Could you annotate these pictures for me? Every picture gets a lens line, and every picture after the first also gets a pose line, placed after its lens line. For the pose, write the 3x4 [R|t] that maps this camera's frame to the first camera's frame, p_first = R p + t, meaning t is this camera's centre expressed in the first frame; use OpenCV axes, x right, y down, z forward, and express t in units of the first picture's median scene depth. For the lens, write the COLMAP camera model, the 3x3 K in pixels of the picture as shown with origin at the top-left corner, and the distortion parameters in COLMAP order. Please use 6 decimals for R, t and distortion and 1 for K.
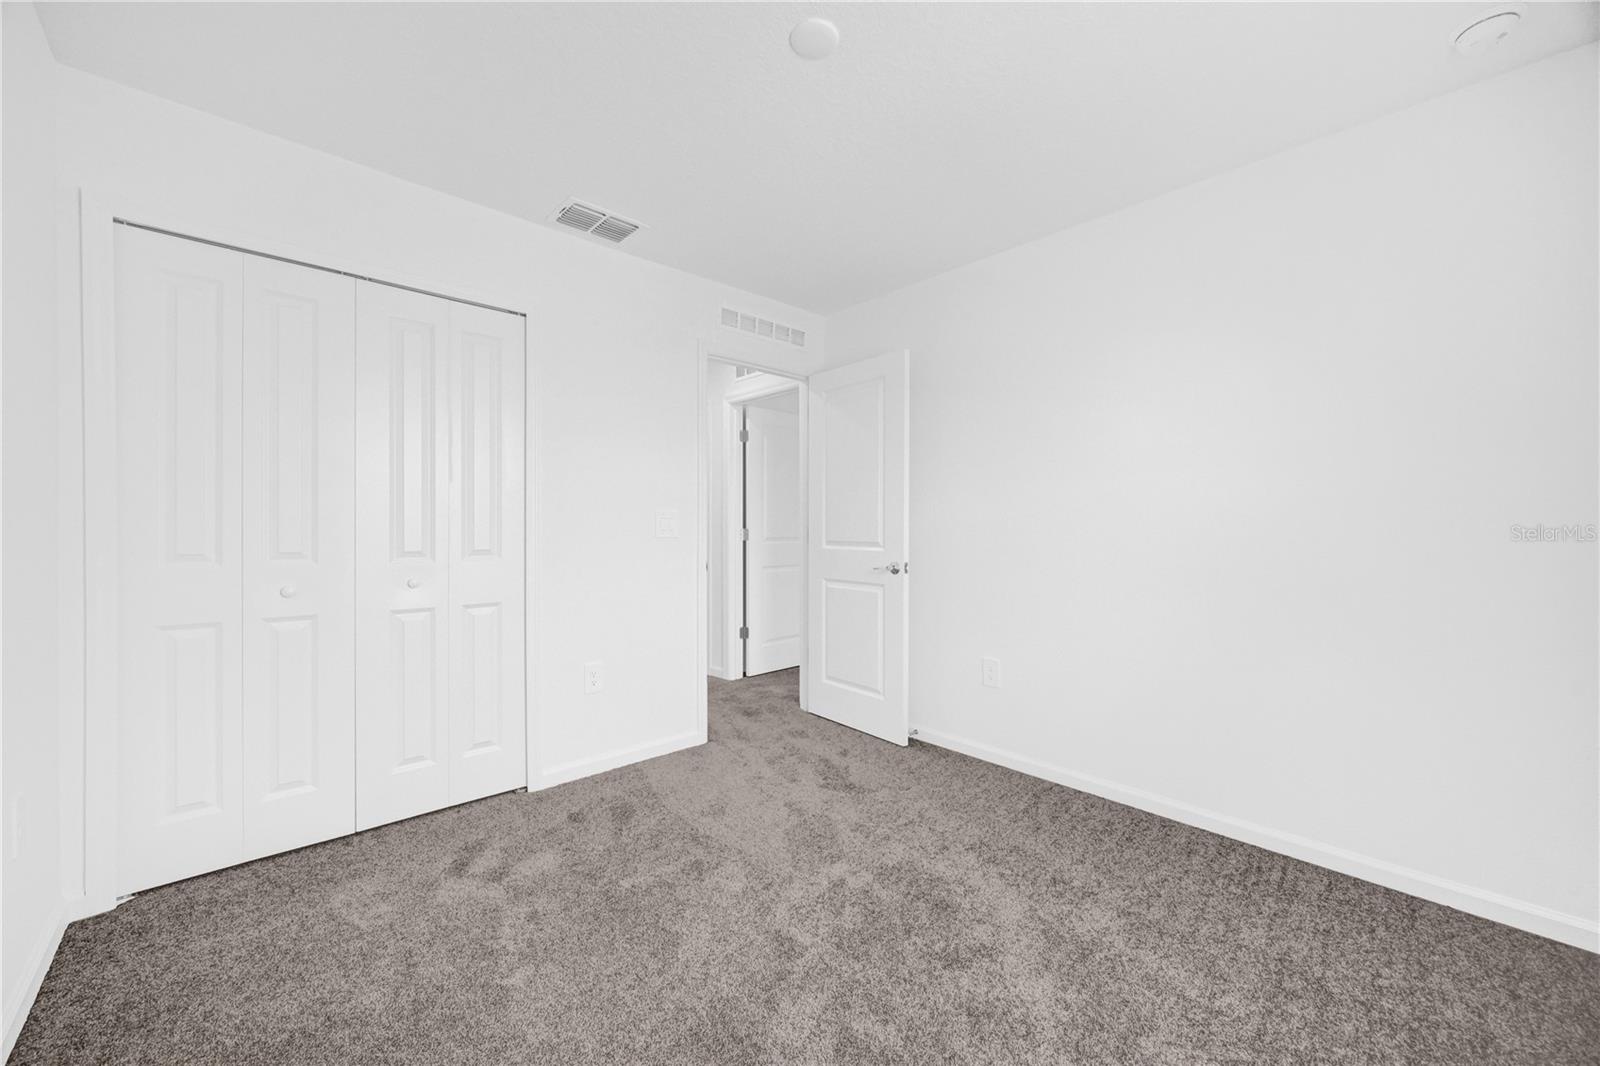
lens RADIAL K [[608.0, 0, 800.0], [0, 608.0, 533.0], [0, 0, 1]] dist [-0.002231, -0.000201]
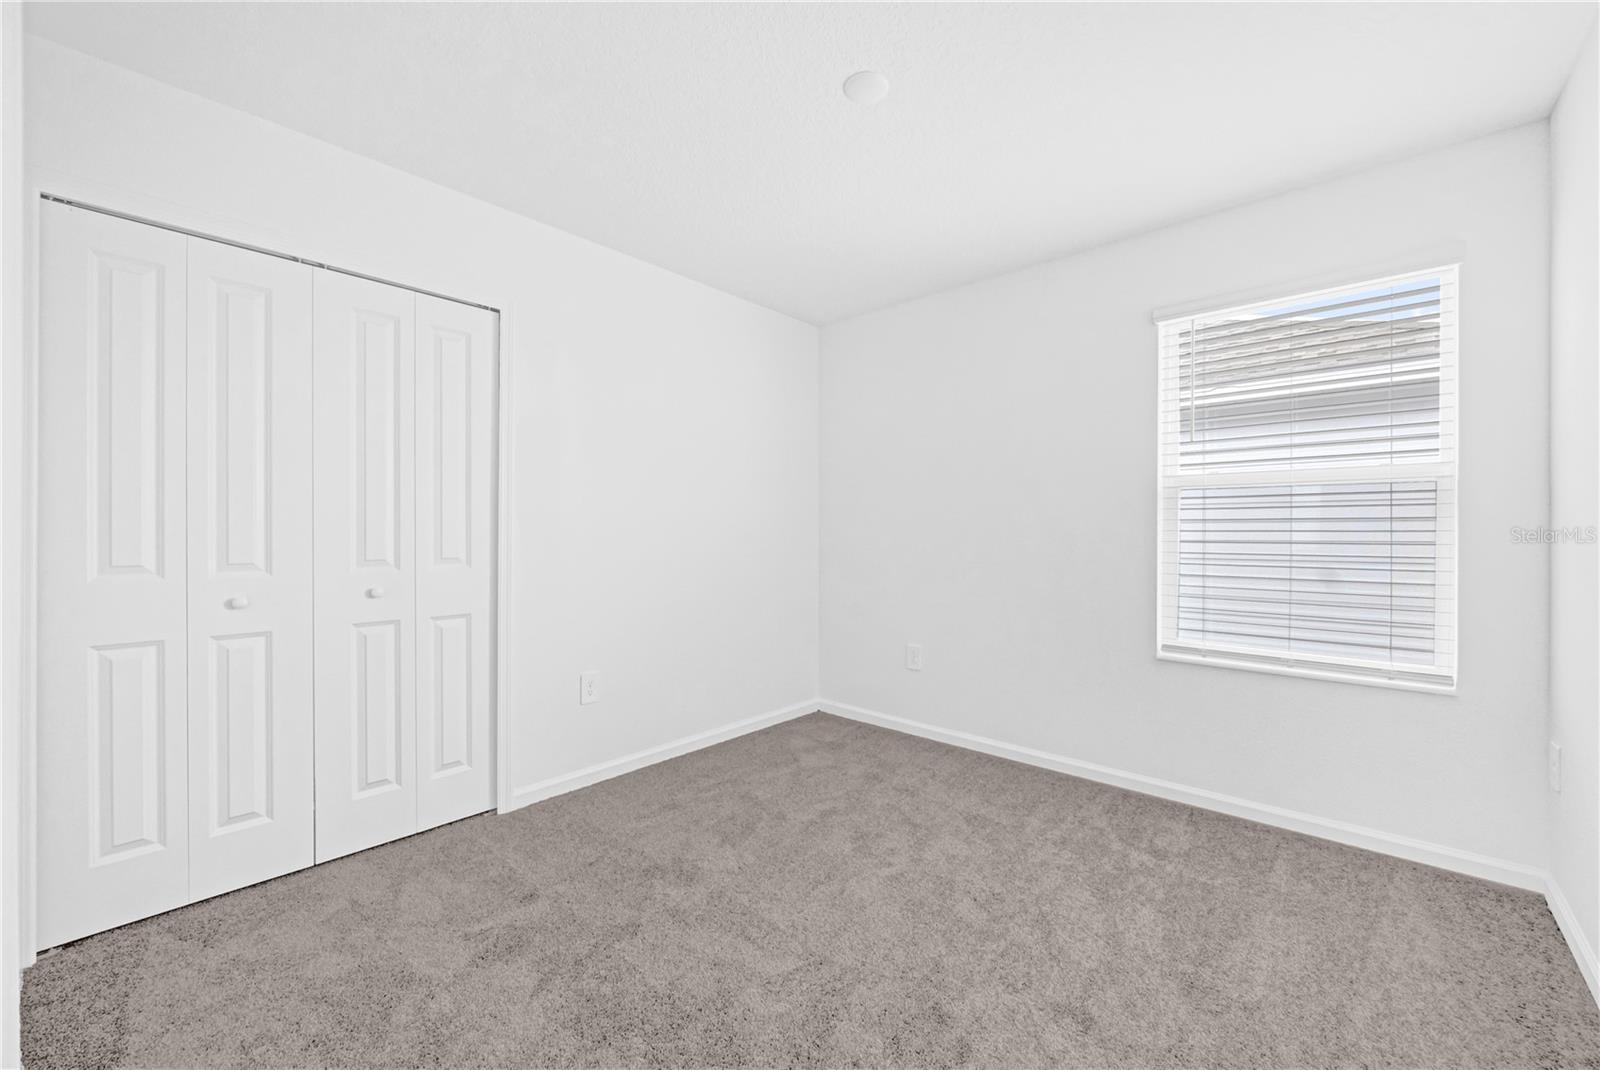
lens RADIAL K [[672.9, 0, 800.0], [0, 672.9, 535.0], [0, 0, 1]] dist [0.000201, -0.000182]
pose [[0.992448, -0.008034, 0.122404, -0.119298], [0.008444, 0.999960, -0.002826, -0.000180], [-0.122376, 0.003838, 0.992476, -0.108173]]
